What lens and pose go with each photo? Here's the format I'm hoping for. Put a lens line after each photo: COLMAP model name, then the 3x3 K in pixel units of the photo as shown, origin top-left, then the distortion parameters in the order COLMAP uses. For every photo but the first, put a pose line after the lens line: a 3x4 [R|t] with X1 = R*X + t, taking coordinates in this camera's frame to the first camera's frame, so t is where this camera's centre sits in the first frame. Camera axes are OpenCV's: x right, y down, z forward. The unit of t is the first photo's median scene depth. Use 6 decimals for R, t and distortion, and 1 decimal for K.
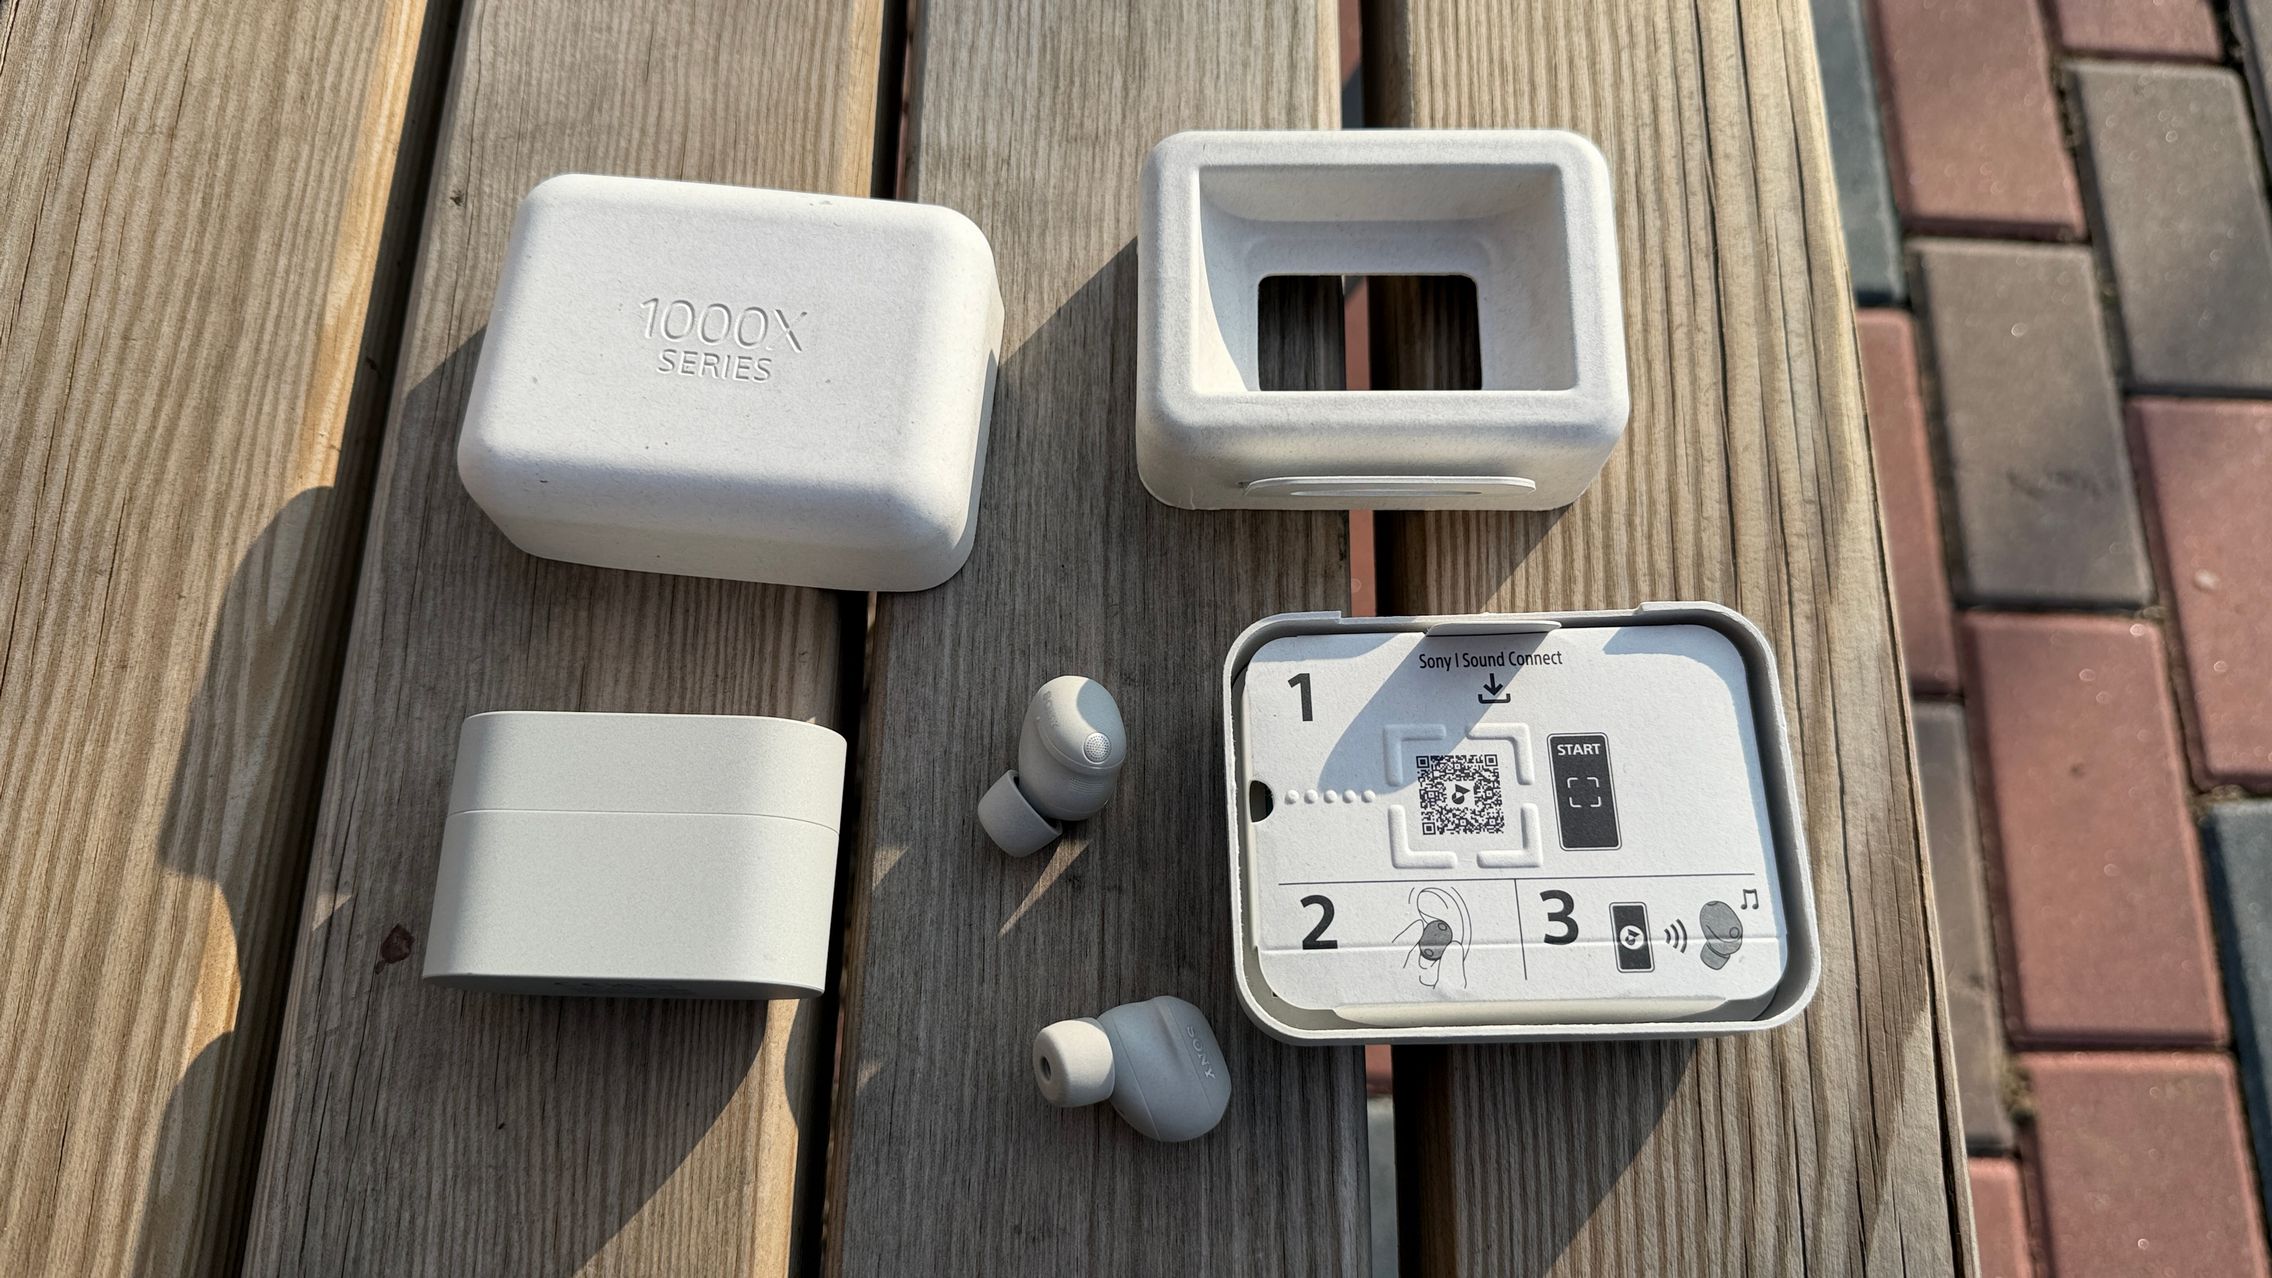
lens RADIAL K [[1679.1, 0, 1125.4], [0, 1679.1, 597.2], [0, 0, 1]] dist [-0.013753, -0.012667]
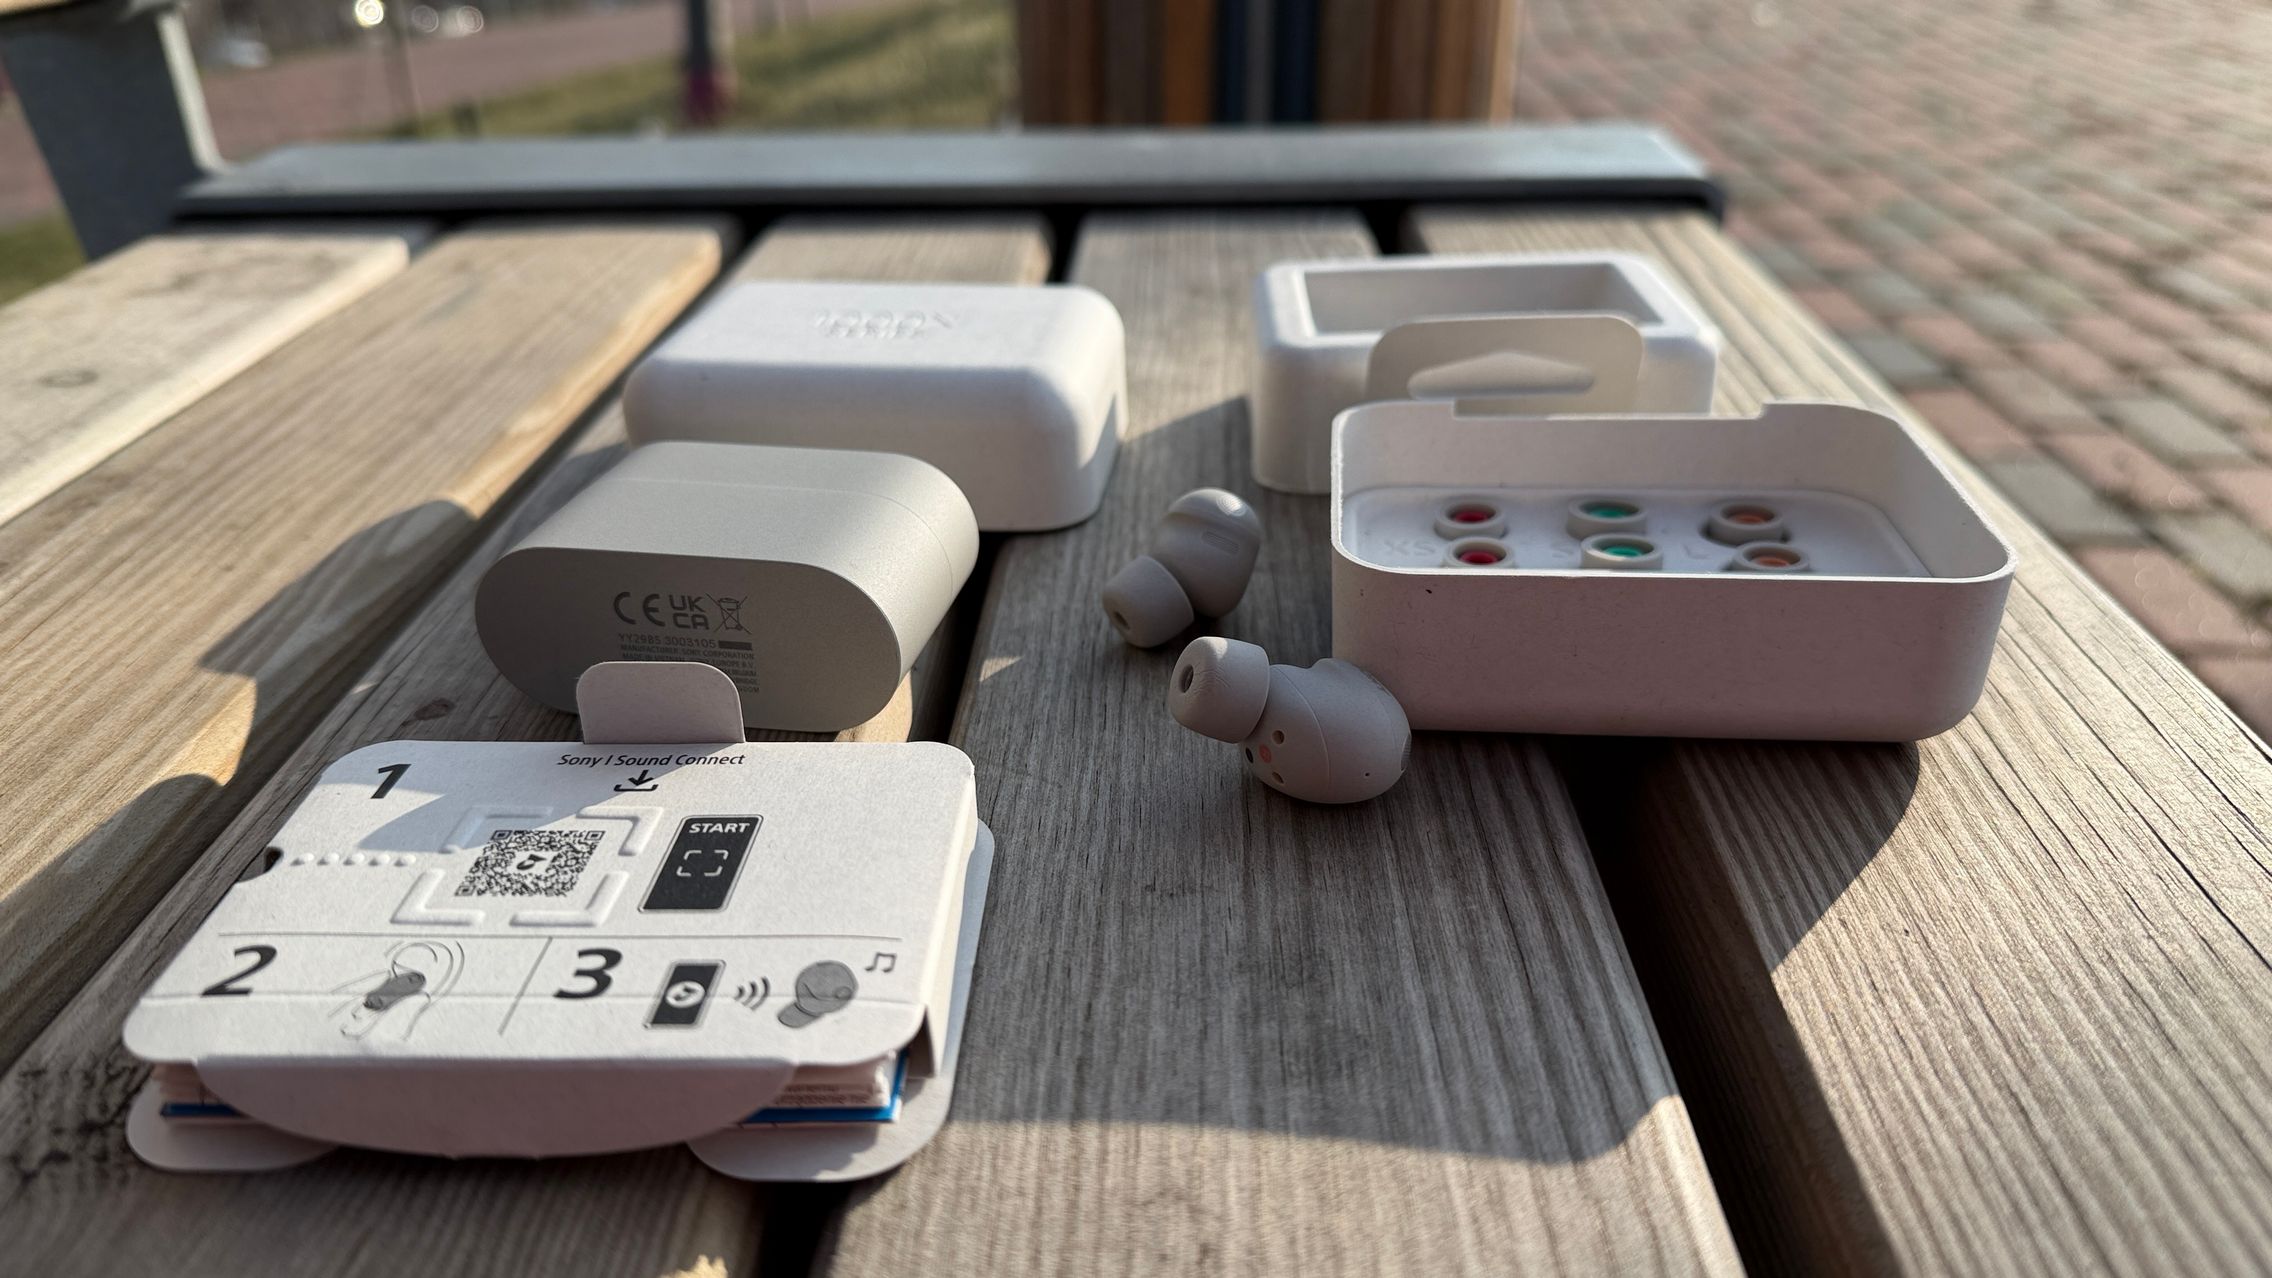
lens RADIAL K [[1669.9, 0, 1127.2], [0, 1669.9, 626.2], [0, 0, 1]] dist [0.064012, -0.172494]
pose [[0.999526, -0.012460, -0.028164, -0.044349], [-0.010758, 0.715619, -0.698408, 0.713182], [0.028857, 0.698380, 0.715146, 0.321394]]
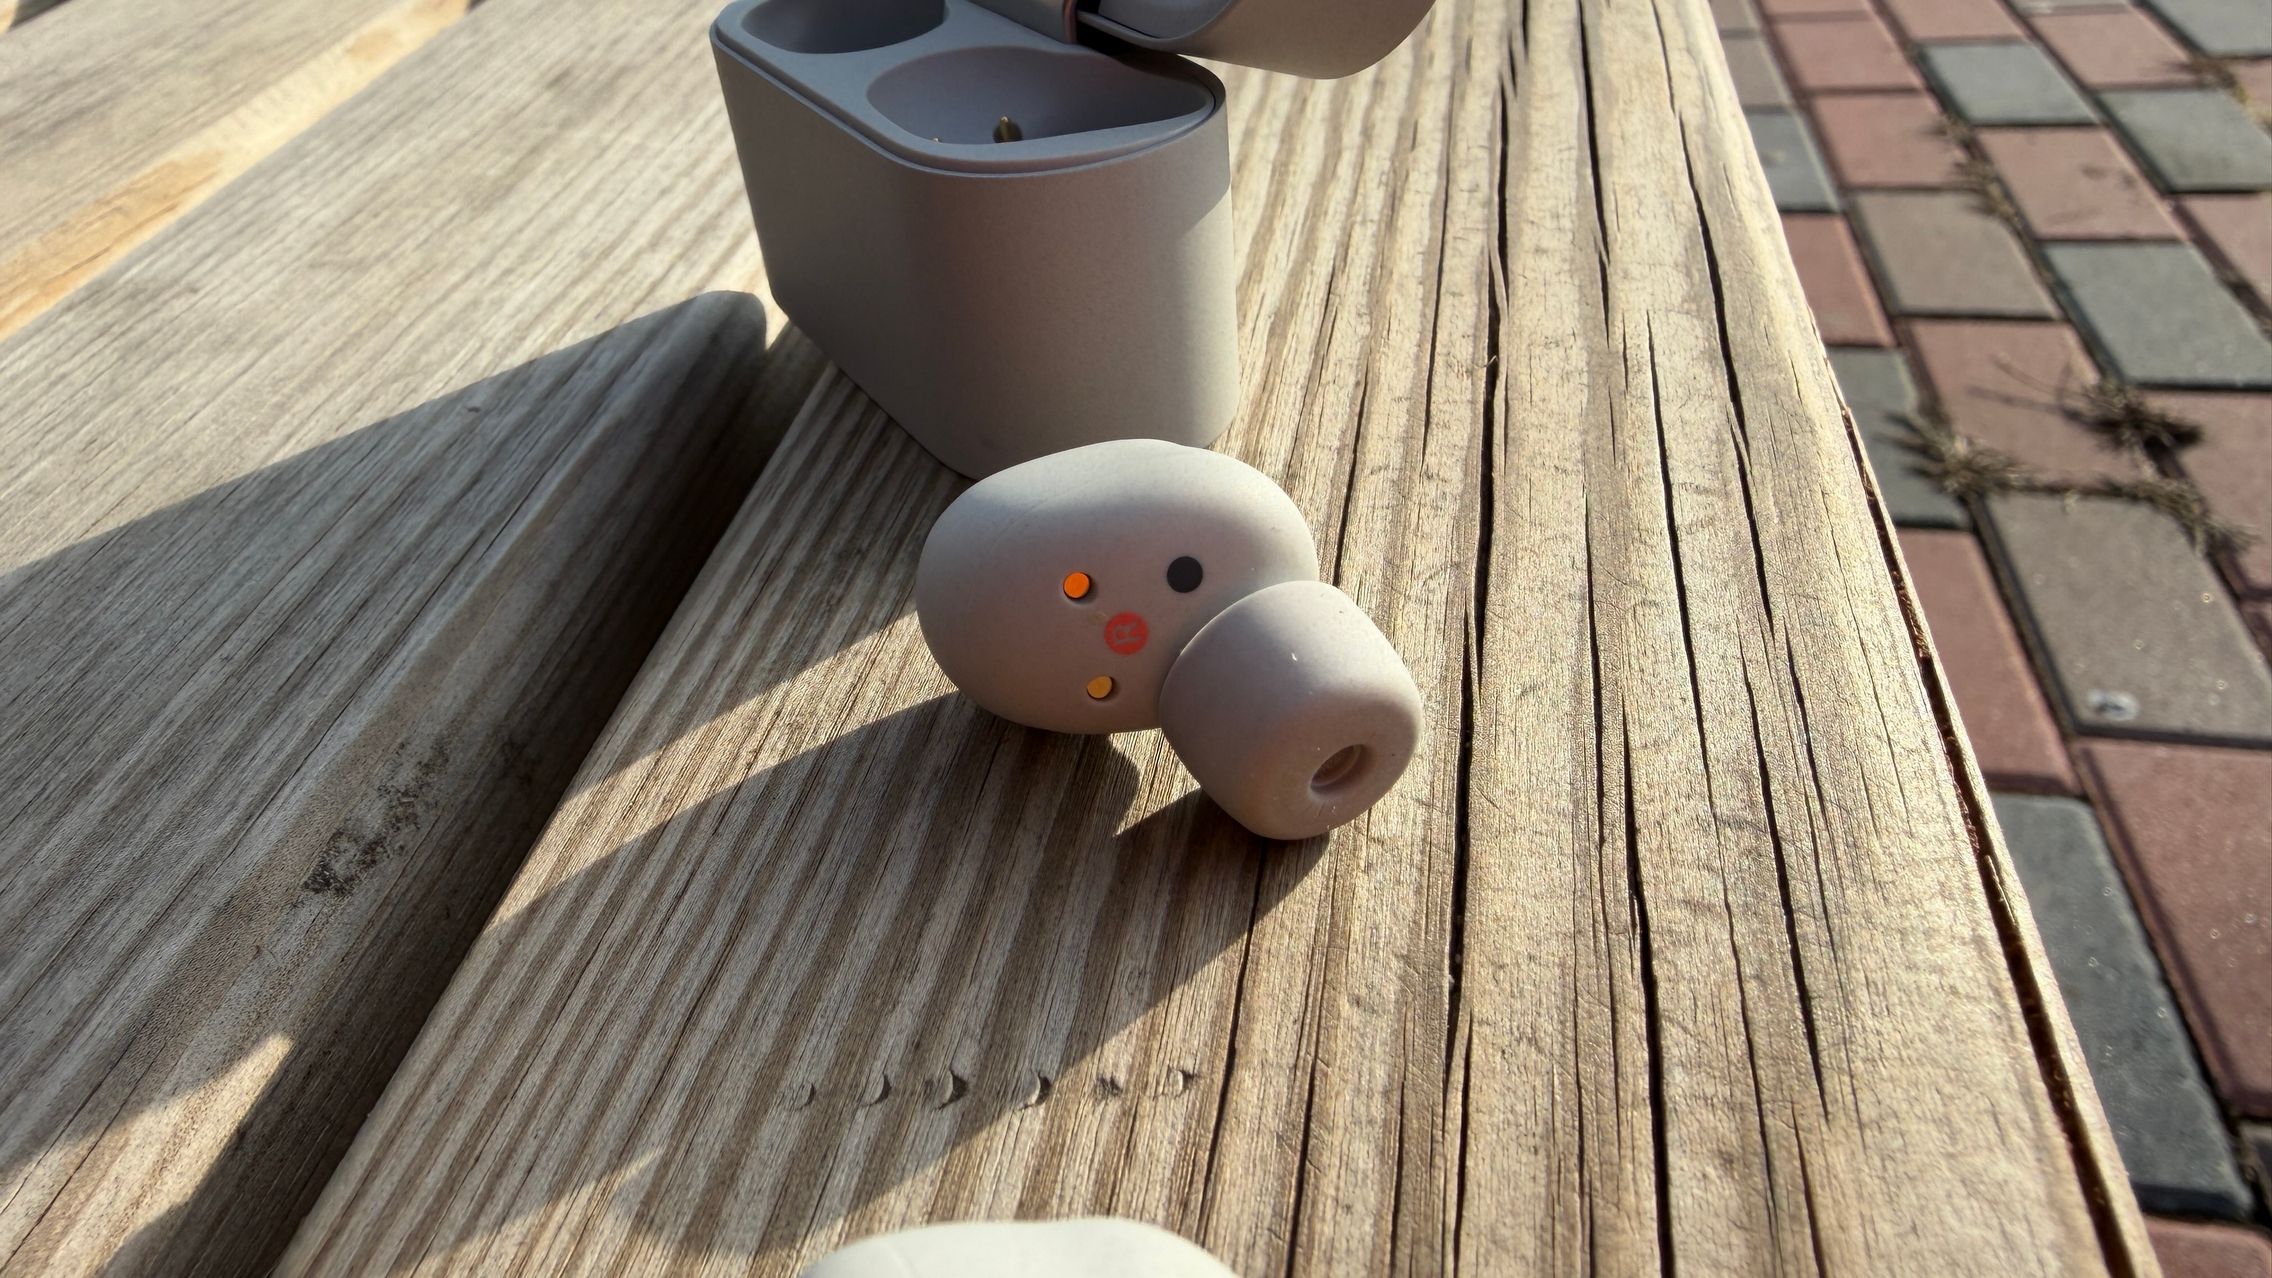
lens RADIAL K [[1632.3, 0, 1015.3], [0, 1632.3, 636.4], [0, 0, 1]] dist [-0.006440, -0.003269]
pose [[0.972723, 0.028805, -0.230175, 0.346281], [-0.151382, 0.830670, -0.535789, 0.091638], [0.175766, 0.556019, 0.812373, 0.713376]]
